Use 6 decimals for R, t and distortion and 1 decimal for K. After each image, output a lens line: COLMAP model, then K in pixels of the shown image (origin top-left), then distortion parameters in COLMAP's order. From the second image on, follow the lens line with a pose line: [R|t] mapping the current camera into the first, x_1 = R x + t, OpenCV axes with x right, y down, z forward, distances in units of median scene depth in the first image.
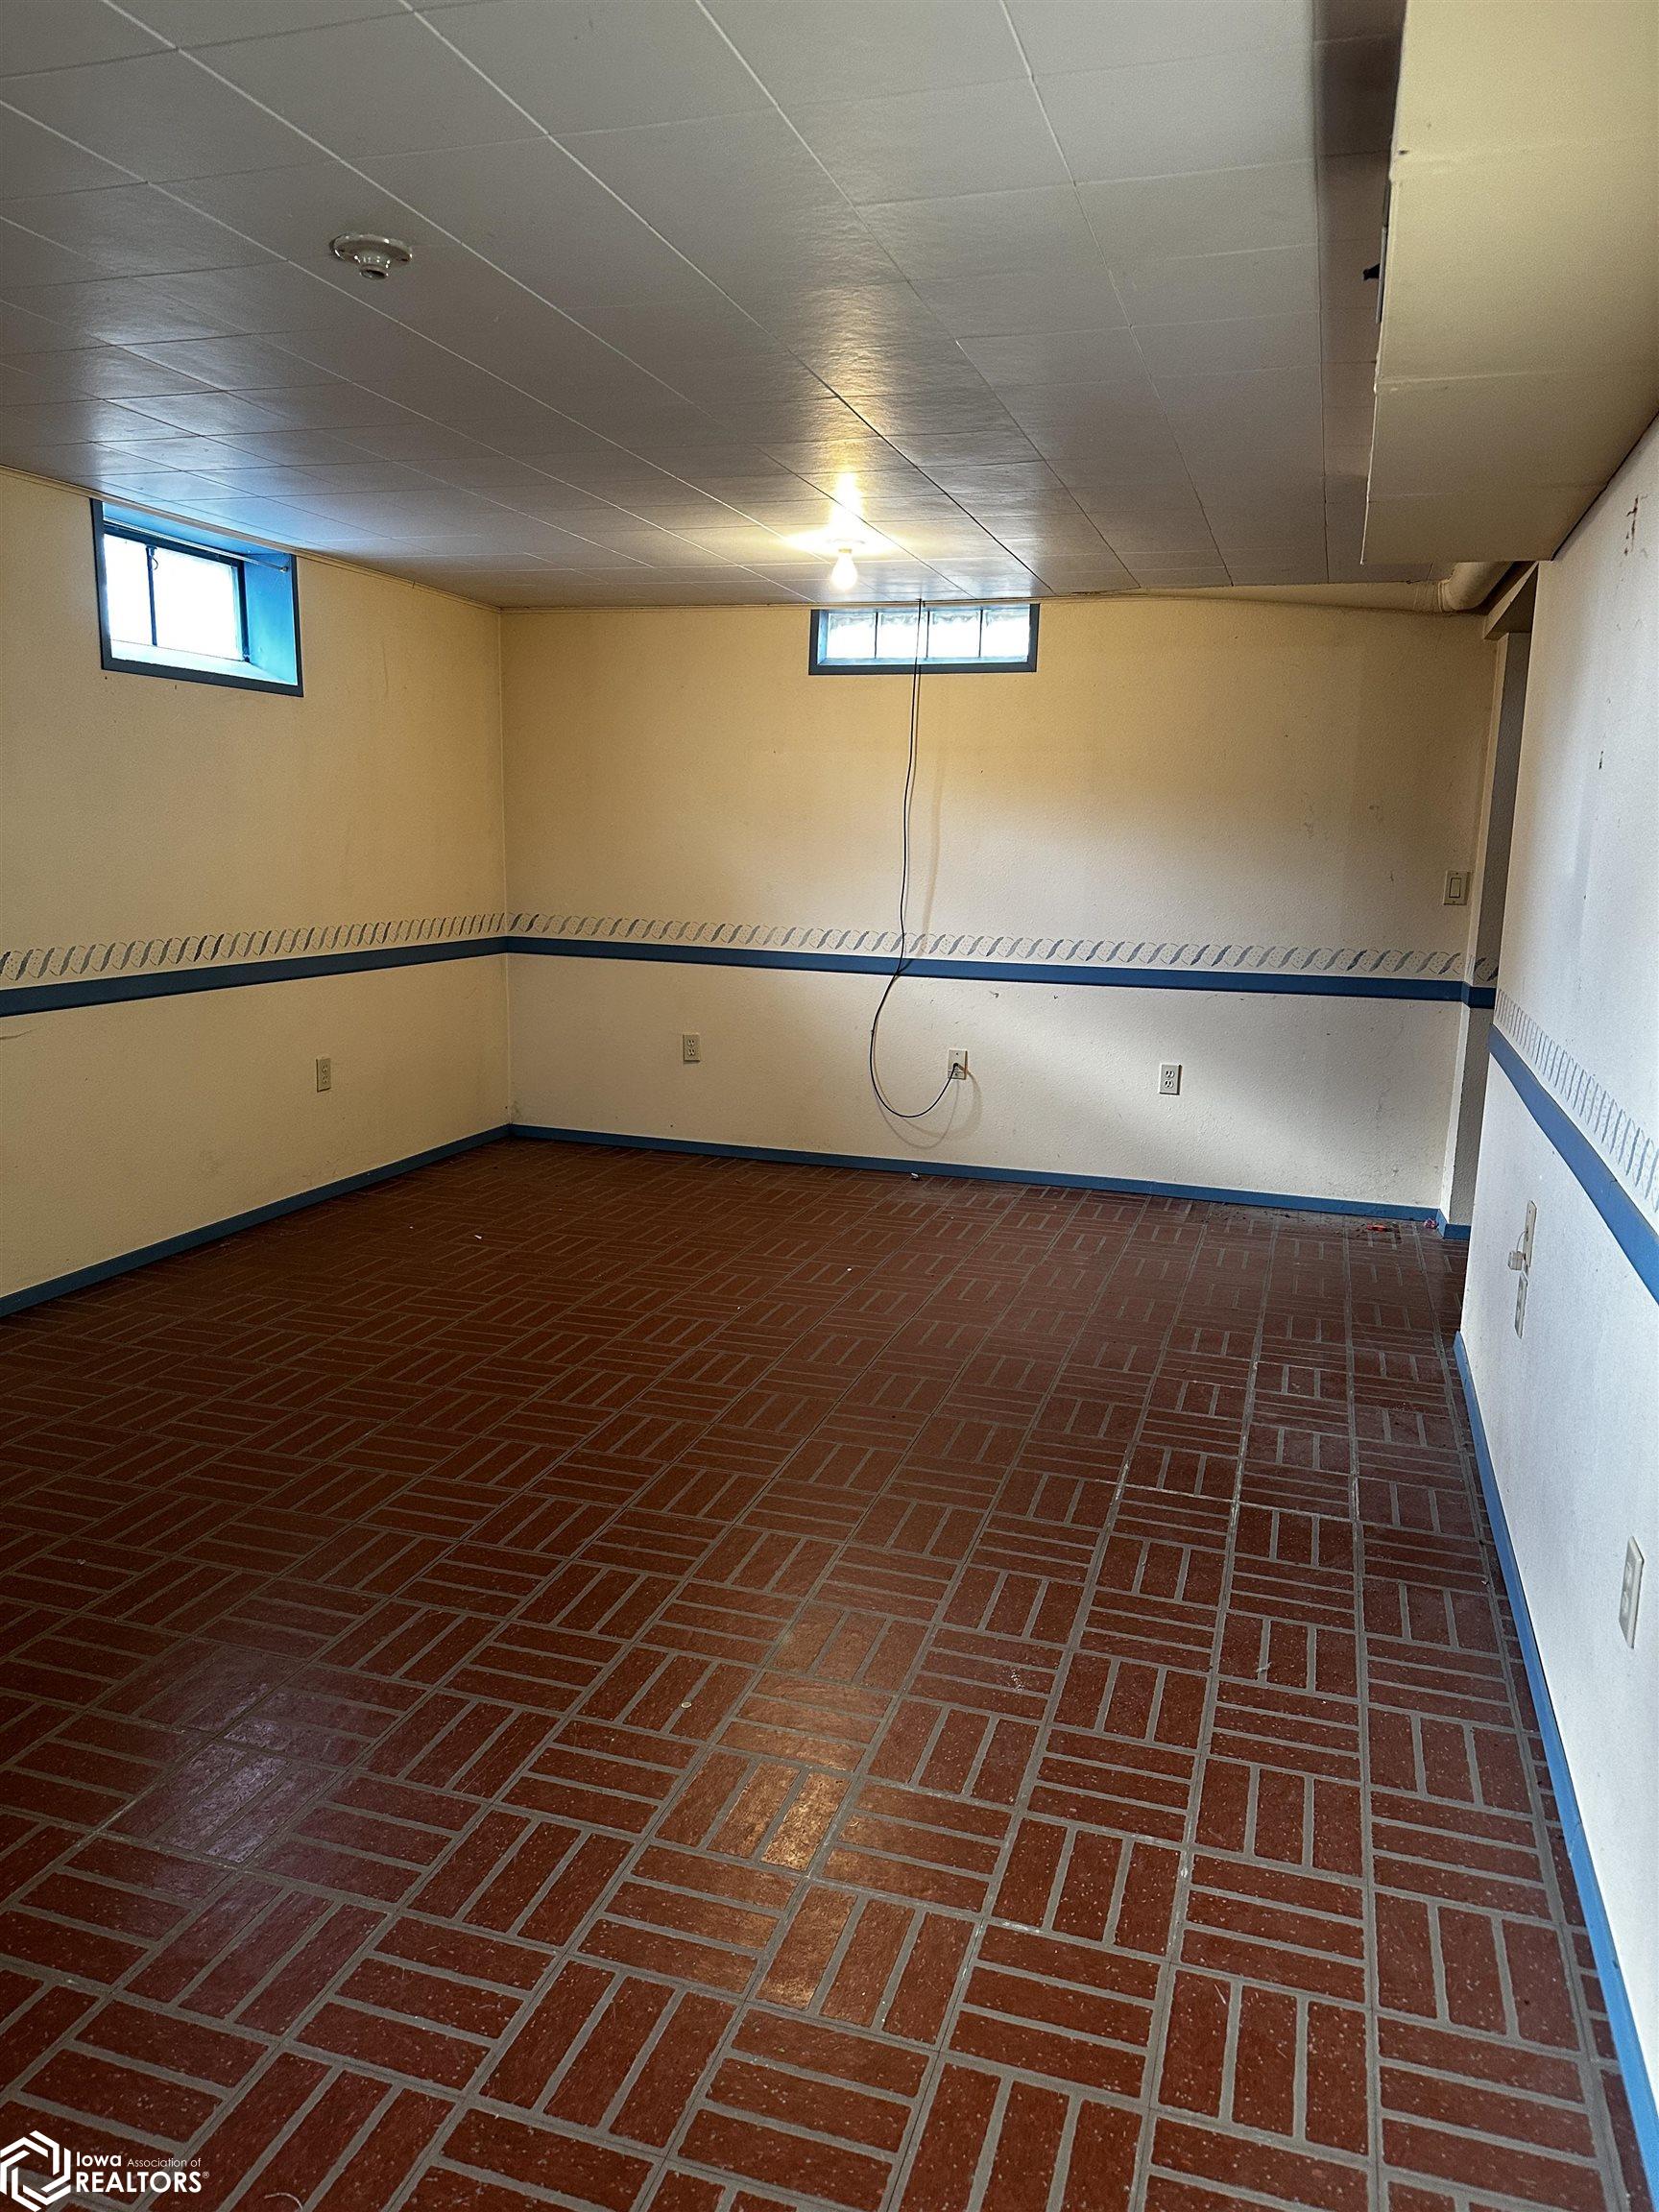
lens RADIAL K [[1549.6, 0, 829.5], [0, 1549.6, 1106.0], [0, 0, 1]] dist [0.095684, -0.087792]
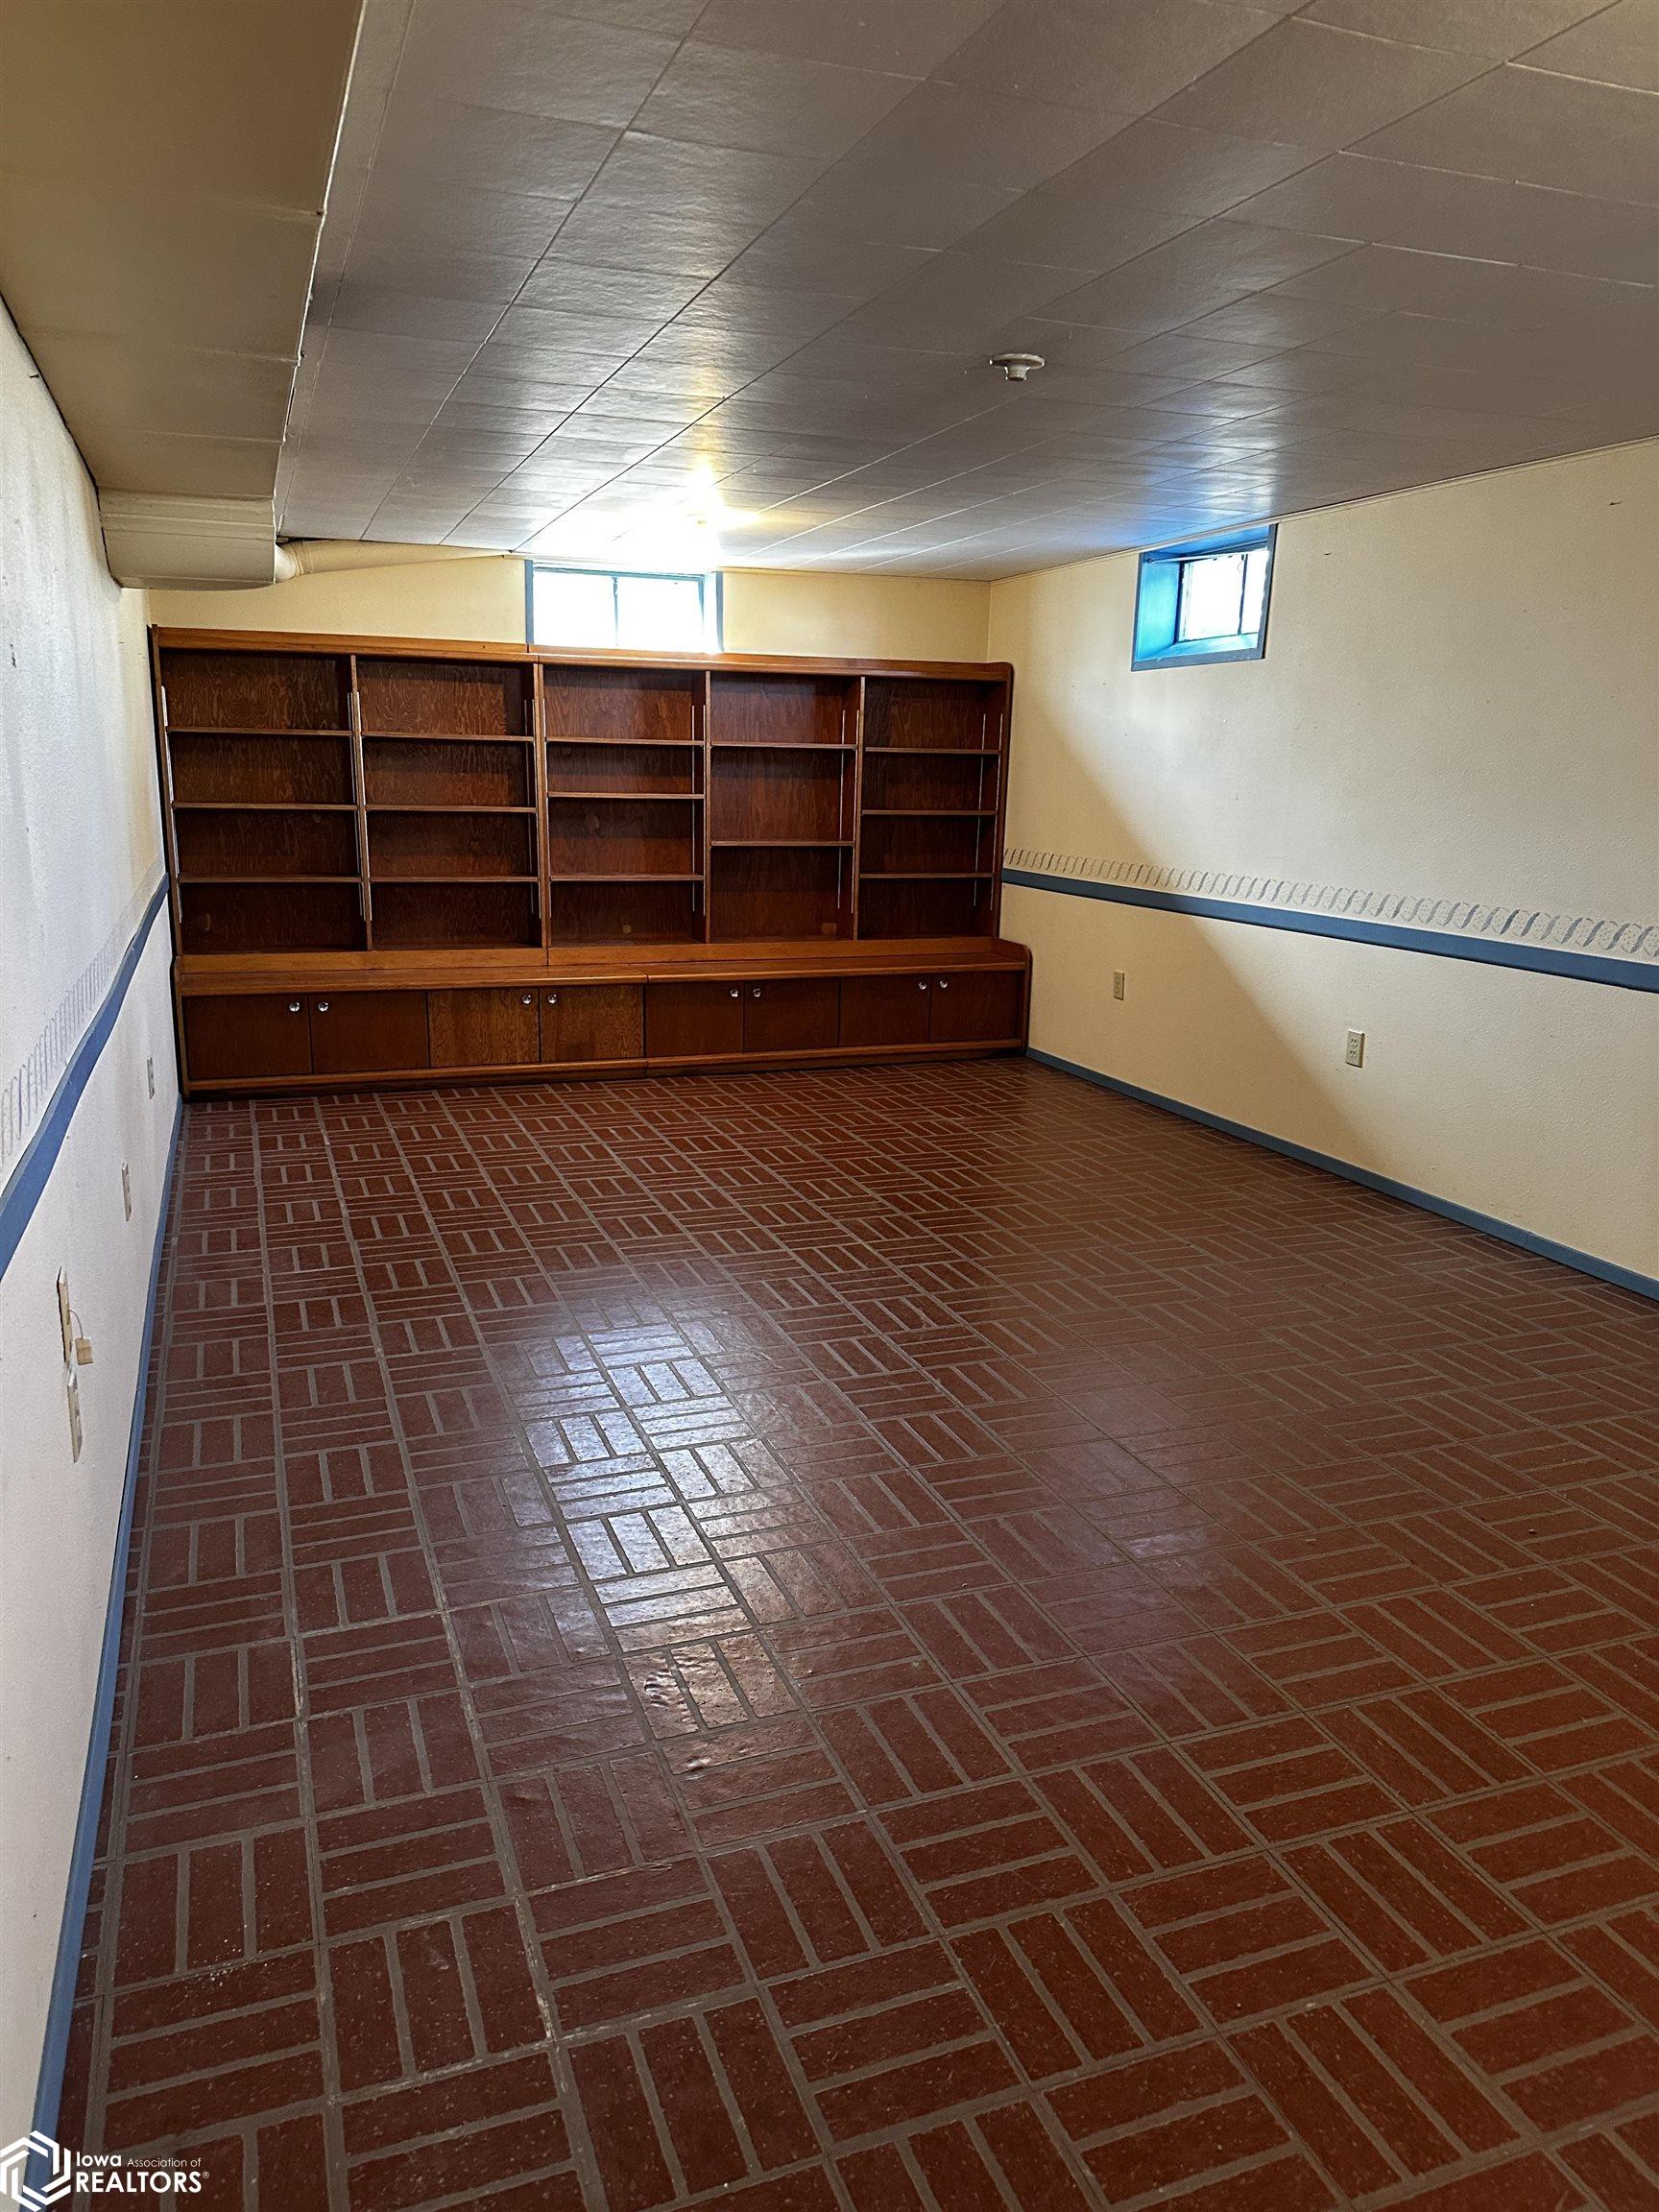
lens RADIAL K [[1549.6, 0, 829.5], [0, 1549.6, 1106.0], [0, 0, 1]] dist [0.095684, -0.087792]
pose [[-0.784454, 0.097520, -0.612472, 0.637002], [-0.140694, 0.933830, 0.328889, -0.306788], [0.604018, 0.344169, -0.718826, 1.794683]]
